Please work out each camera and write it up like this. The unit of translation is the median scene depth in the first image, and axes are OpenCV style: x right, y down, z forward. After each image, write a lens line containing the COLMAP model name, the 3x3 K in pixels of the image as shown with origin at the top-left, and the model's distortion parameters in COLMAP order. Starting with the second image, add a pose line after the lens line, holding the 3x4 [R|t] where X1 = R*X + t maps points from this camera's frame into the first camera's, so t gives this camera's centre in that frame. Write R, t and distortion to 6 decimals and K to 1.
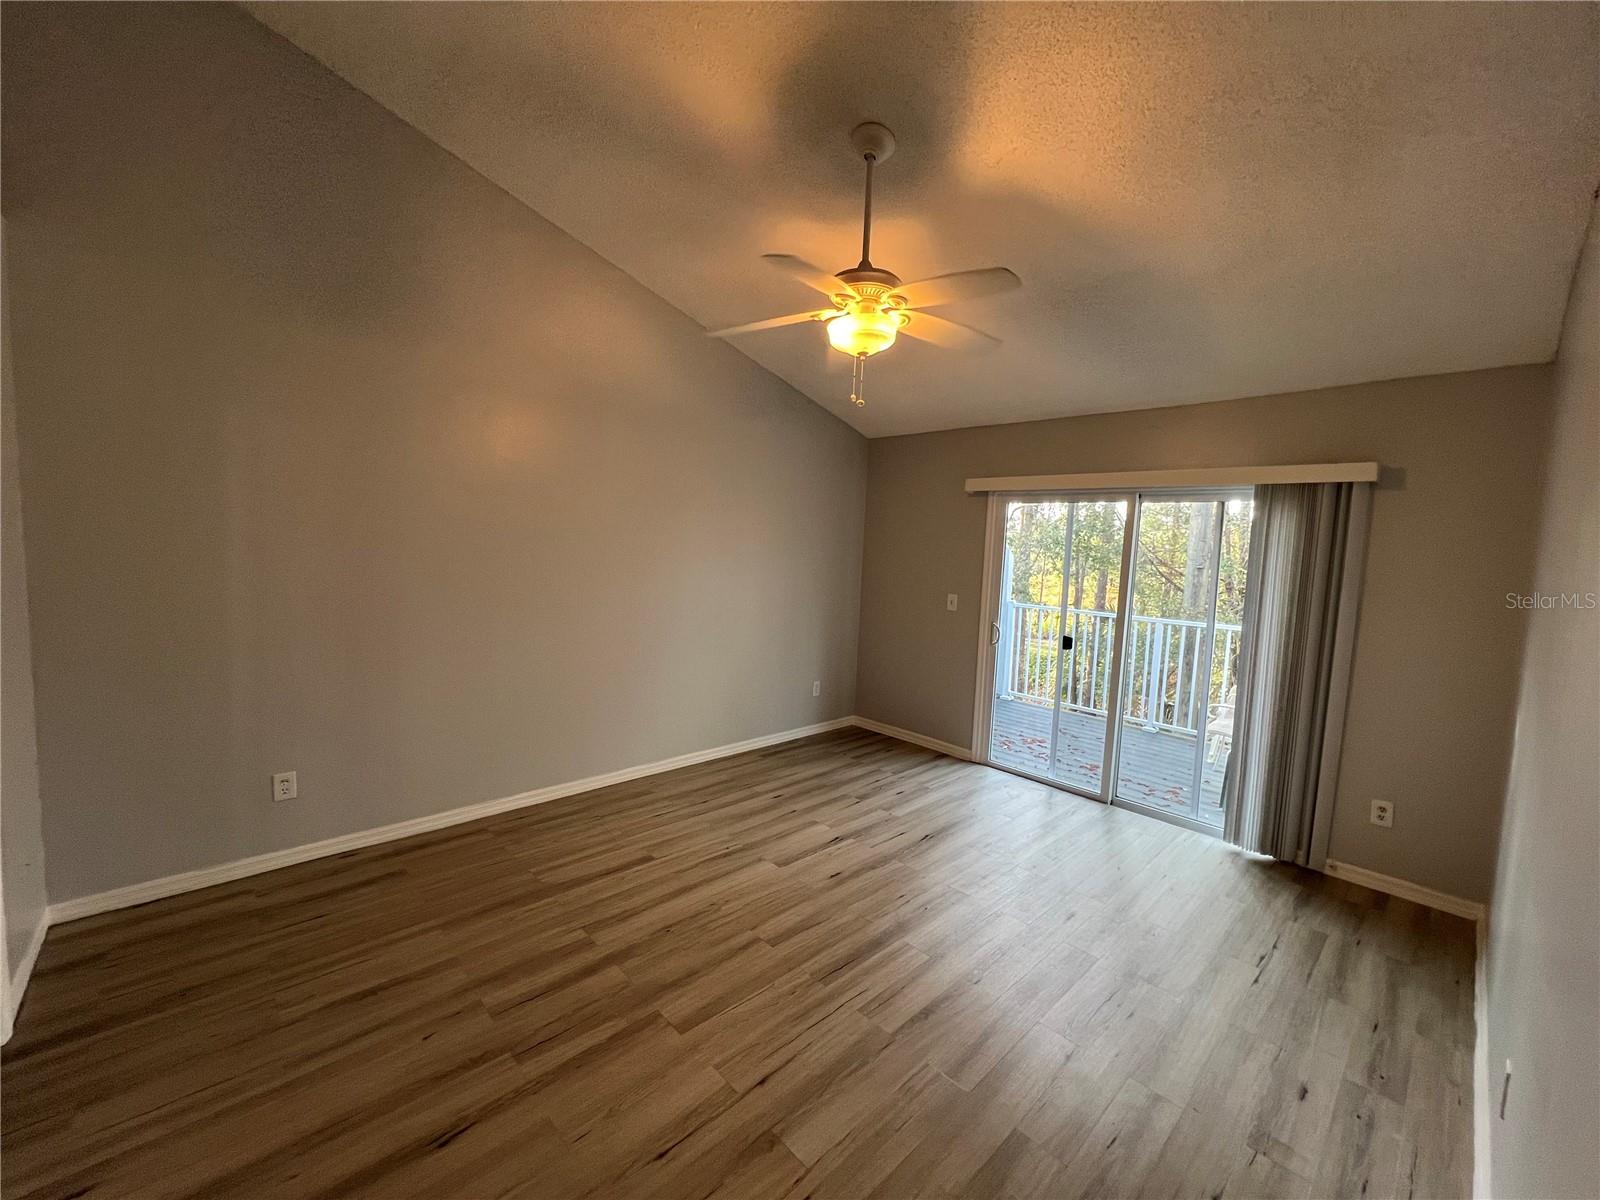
lens RADIAL K [[640.6, 0, 792.6], [0, 640.6, 602.3], [0, 0, 1]] dist [-0.002773, 0.000523]
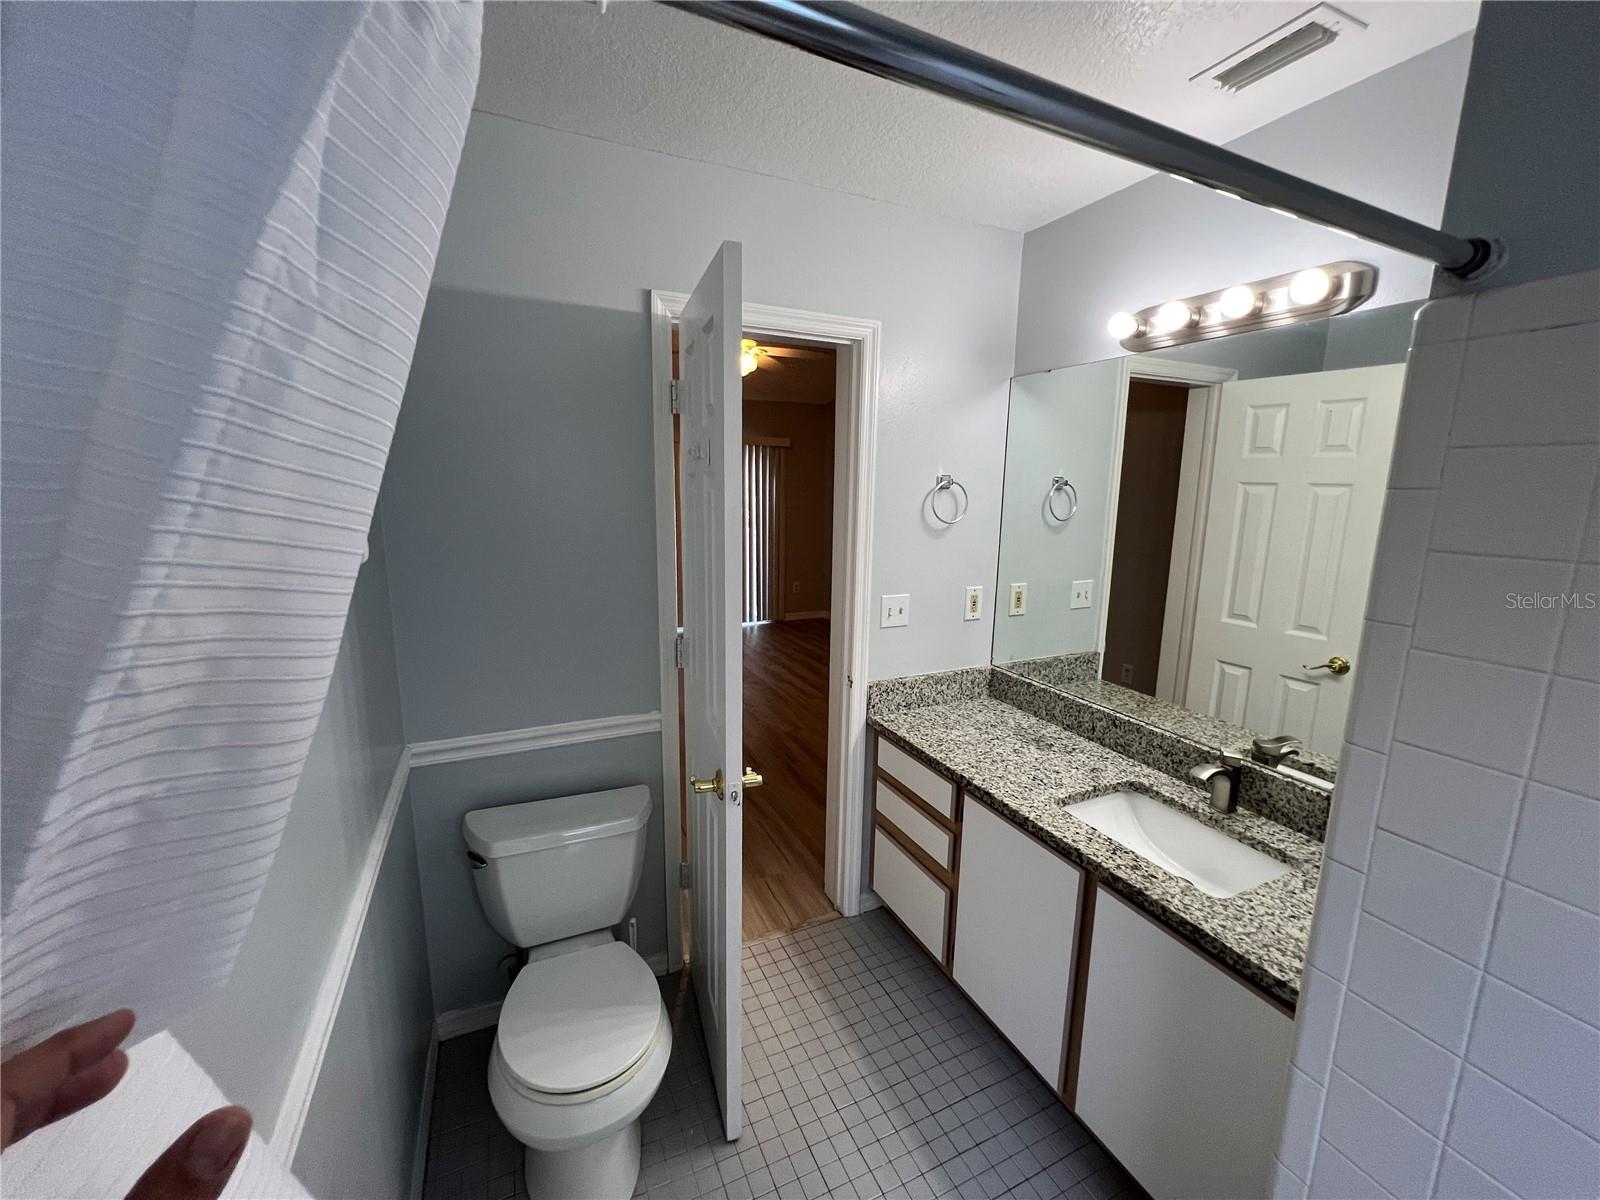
lens RADIAL K [[640.6, 0, 792.6], [0, 640.6, 602.3], [0, 0, 1]] dist [-0.002773, 0.000523]
pose [[0.307389, -0.209508, 0.928234, -1.125533], [0.083103, 0.977645, 0.193140, -0.070015], [-0.947948, 0.017770, 0.317928, 0.206094]]
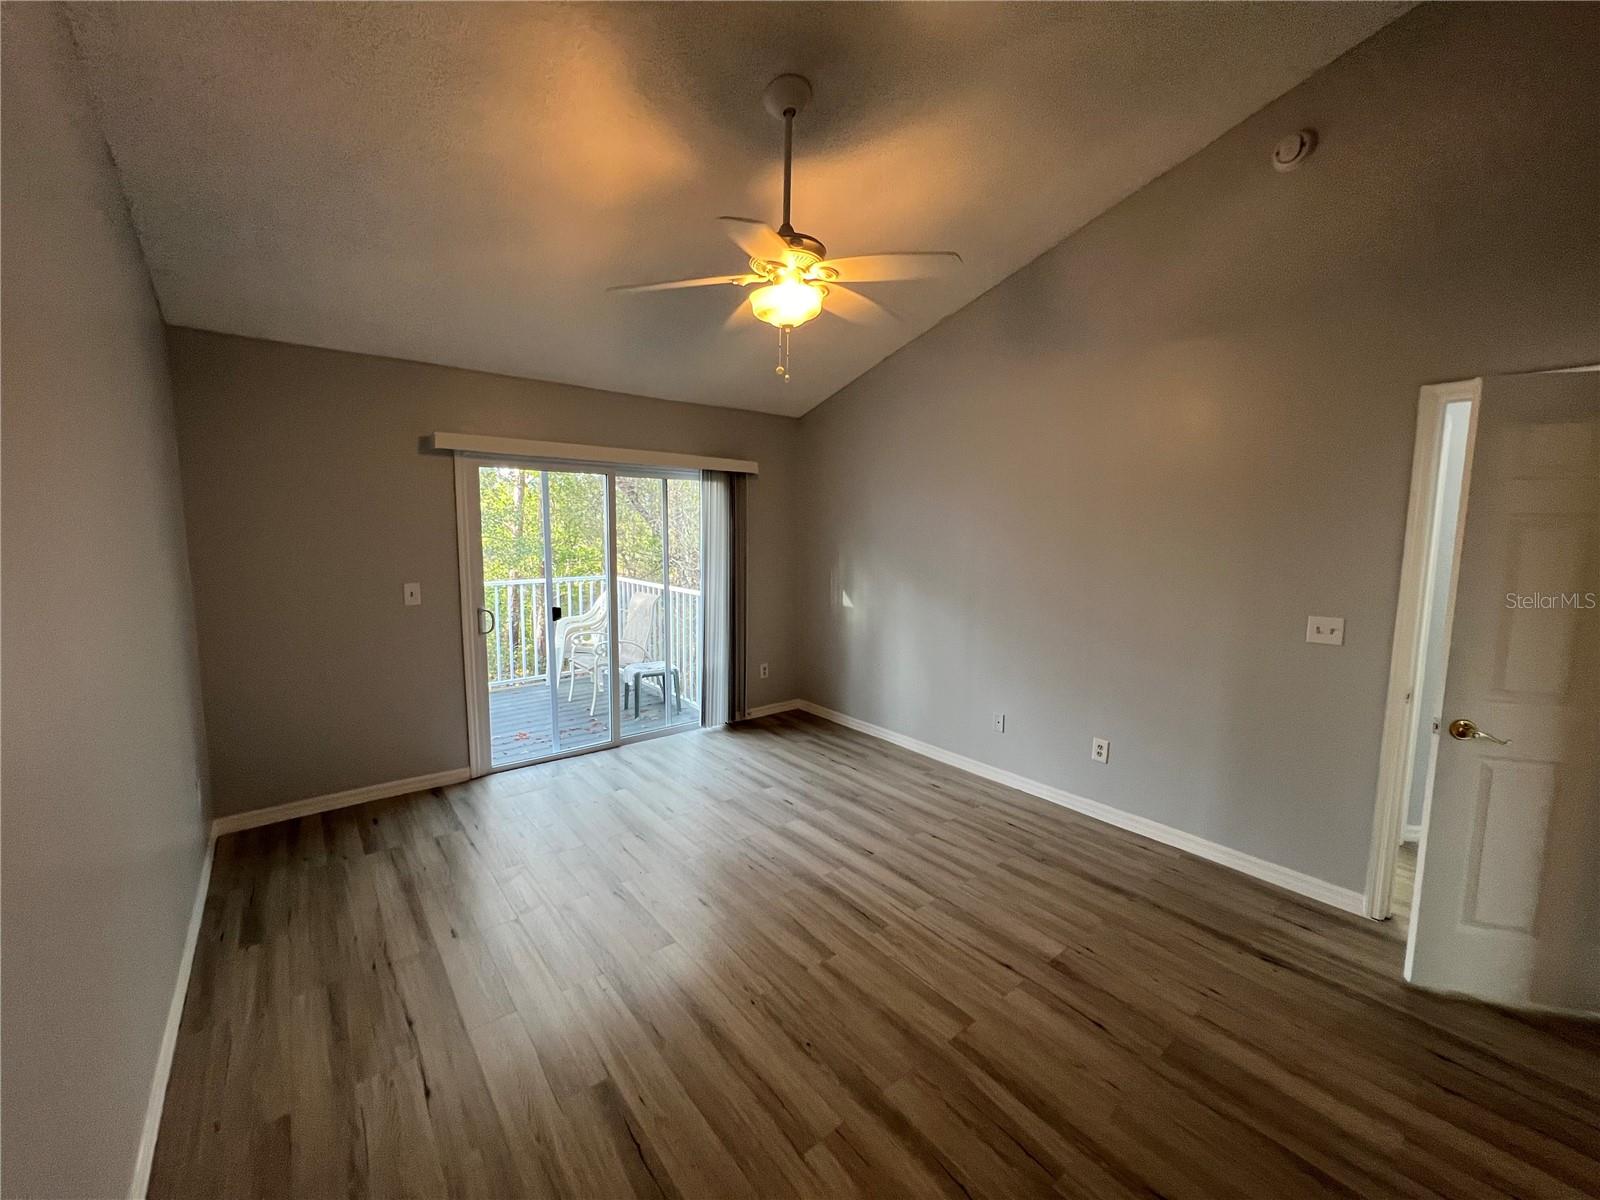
lens RADIAL K [[640.6, 0, 792.6], [0, 640.6, 602.3], [0, 0, 1]] dist [-0.002773, 0.000523]
pose [[0.070944, -0.162316, 0.984185, -0.608878], [0.086279, 0.983972, 0.156061, -0.091175], [-0.993742, 0.073843, 0.083812, 0.645727]]
